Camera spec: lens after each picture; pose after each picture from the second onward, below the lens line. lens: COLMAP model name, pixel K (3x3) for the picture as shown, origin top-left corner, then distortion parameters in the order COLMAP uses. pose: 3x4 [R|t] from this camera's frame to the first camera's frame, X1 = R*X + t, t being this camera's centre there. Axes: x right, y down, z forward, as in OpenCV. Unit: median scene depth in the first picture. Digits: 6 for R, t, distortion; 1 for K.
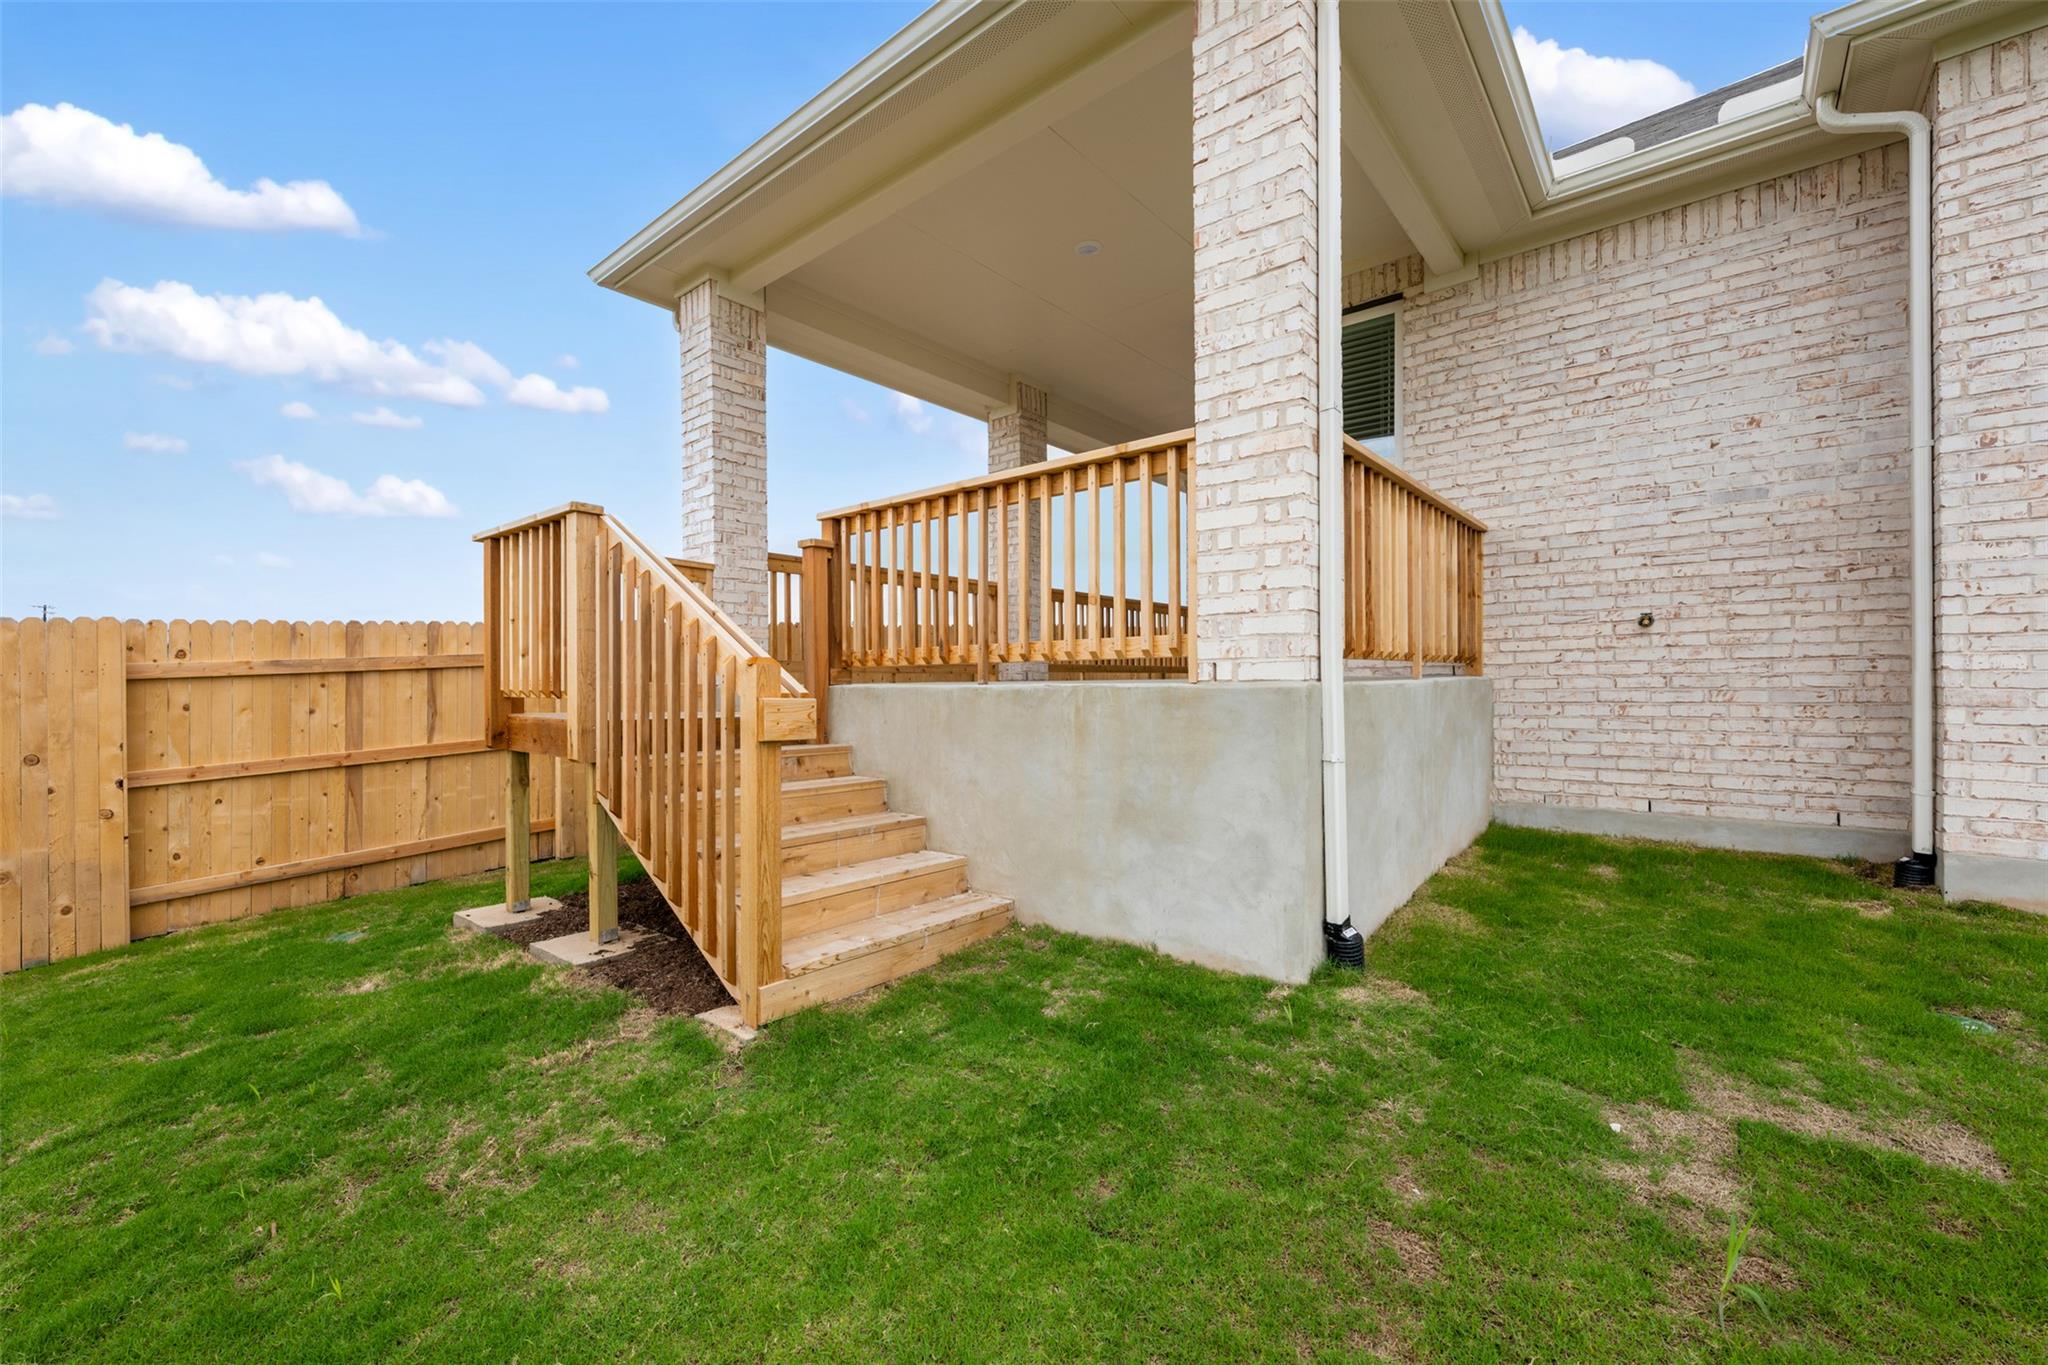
lens RADIAL K [[815.4, 0, 1023.7], [0, 815.4, 690.8], [0, 0, 1]] dist [-0.001071, 0.000038]
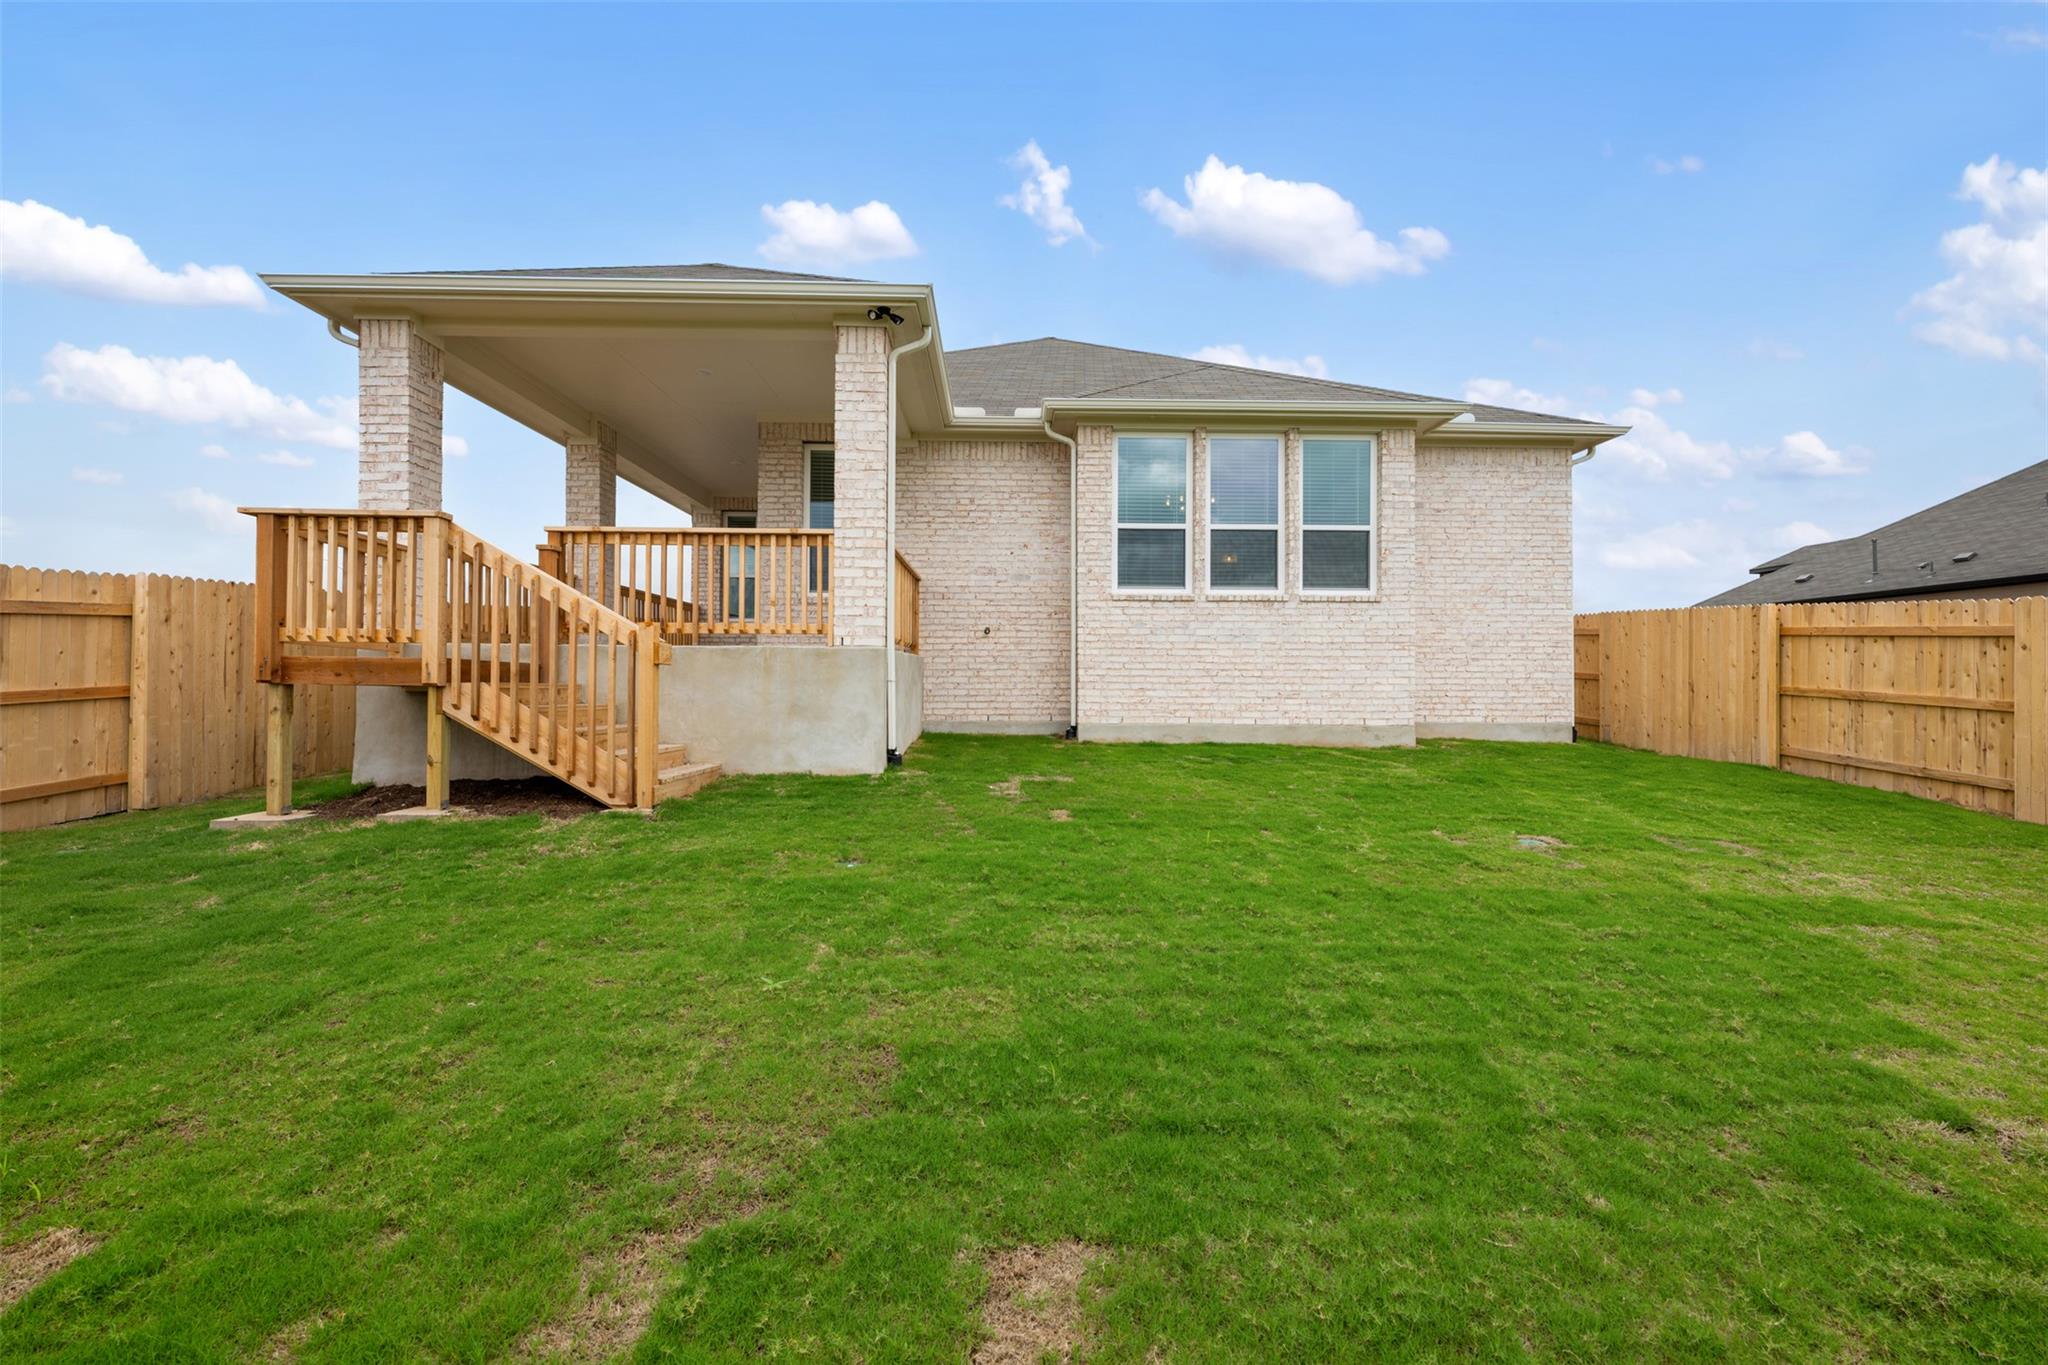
lens RADIAL K [[808.4, 0, 1024.0], [0, 808.4, 682.5], [0, 0, 1]] dist [0.000226, 0.000163]
pose [[0.746822, 0.012016, 0.664916, -0.684704], [-0.004359, 0.999904, -0.013175, 0.092234], [-0.665010, 0.006941, 0.746802, -0.772877]]
